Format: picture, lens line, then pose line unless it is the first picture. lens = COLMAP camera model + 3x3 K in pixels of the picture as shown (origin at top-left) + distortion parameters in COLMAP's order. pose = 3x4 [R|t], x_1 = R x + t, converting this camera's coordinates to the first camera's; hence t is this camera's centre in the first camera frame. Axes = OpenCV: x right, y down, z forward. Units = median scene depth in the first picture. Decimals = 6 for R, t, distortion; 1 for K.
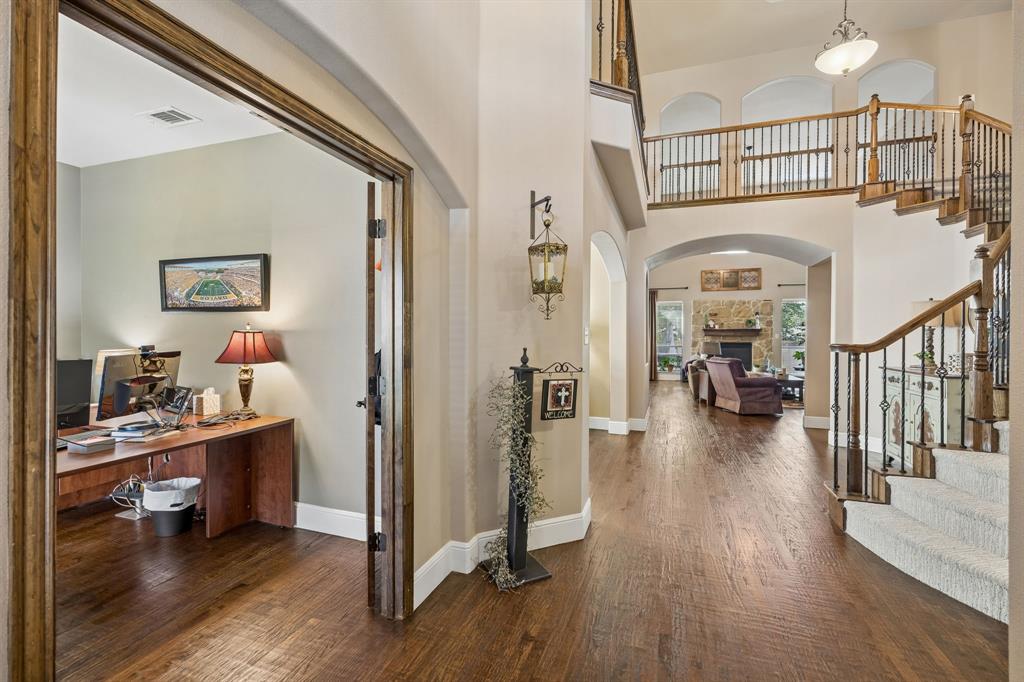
lens RADIAL K [[448.3, 0, 513.4], [0, 448.3, 337.4], [0, 0, 1]] dist [-0.000645, 0.000096]
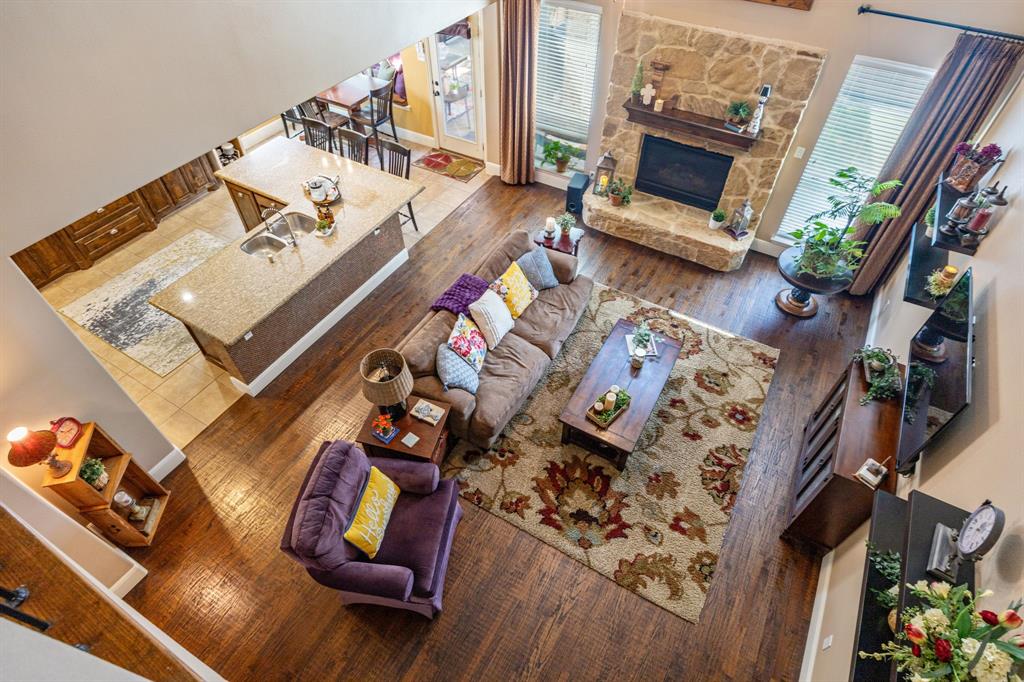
lens RADIAL K [[547.7, 0, 517.2], [0, 547.7, 341.1], [0, 0, 1]] dist [0.002432, 0.004930]
pose [[0.981960, 0.143342, -0.123322, 0.424696], [-0.006035, 0.675610, 0.737235, -0.238156], [0.188994, -0.723190, 0.664287, 0.513899]]
